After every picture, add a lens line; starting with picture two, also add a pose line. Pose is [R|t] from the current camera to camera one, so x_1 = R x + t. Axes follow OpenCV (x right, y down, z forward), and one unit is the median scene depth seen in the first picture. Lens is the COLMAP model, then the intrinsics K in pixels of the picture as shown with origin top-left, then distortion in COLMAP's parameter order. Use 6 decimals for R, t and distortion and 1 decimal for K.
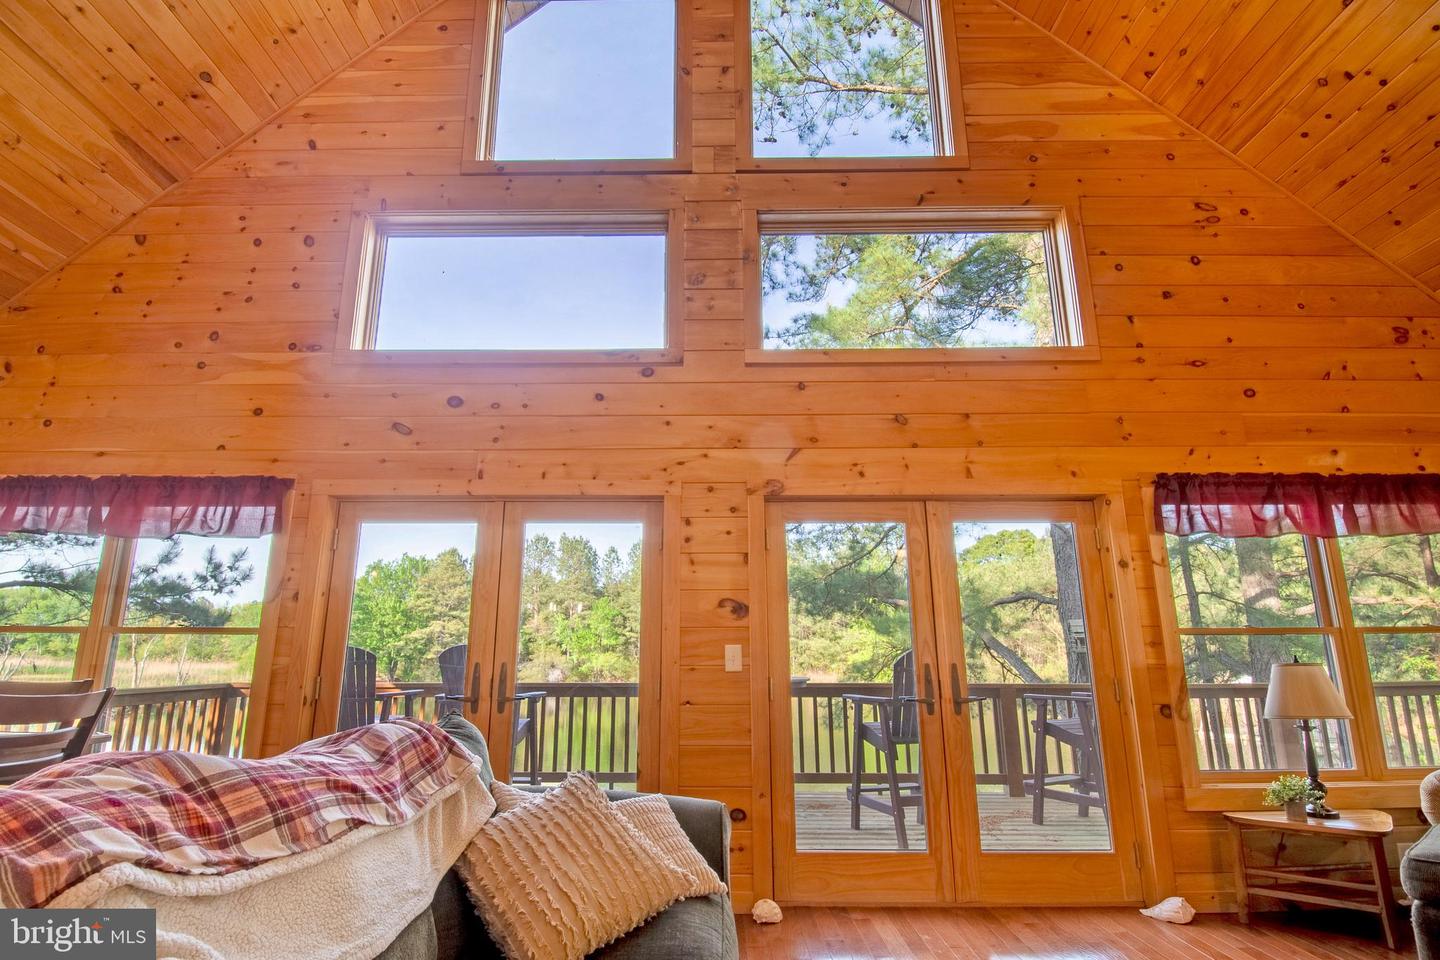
lens RADIAL K [[733.0, 0, 720.0], [0, 733.0, 480.0], [0, 0, 1]] dist [-0.002174, -0.001717]
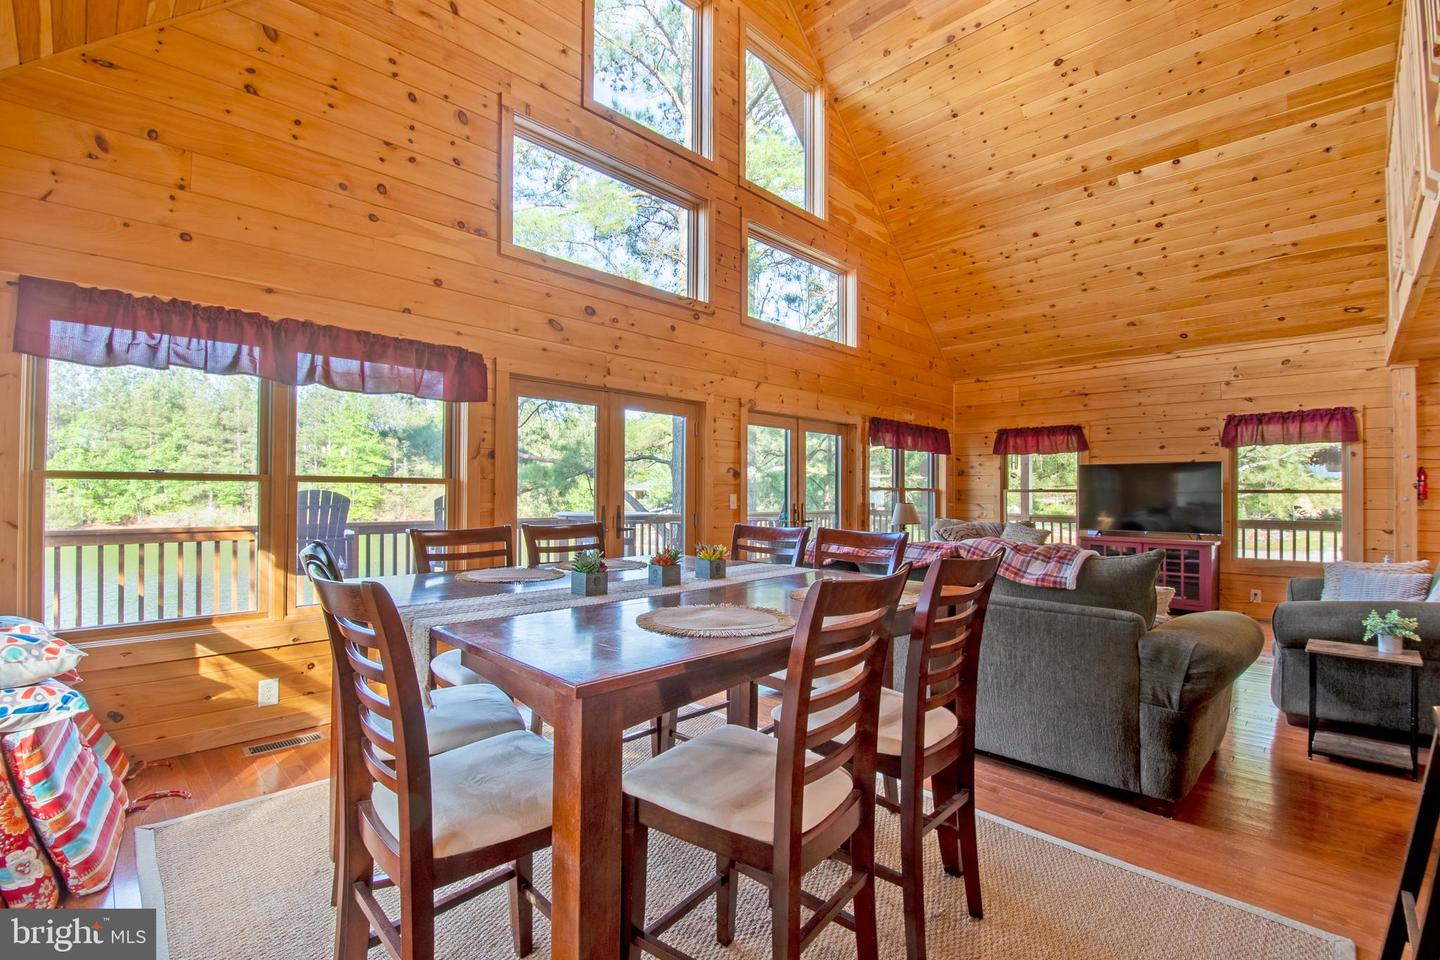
lens RADIAL K [[622.7, 0, 702.2], [0, 622.7, 486.6], [0, 0, 1]] dist [0.000087, -0.008250]
pose [[0.714411, 0.012212, 0.699619, -0.957493], [-0.163954, 0.974935, 0.150402, -0.002237], [-0.680247, -0.222155, 0.698507, 0.031028]]
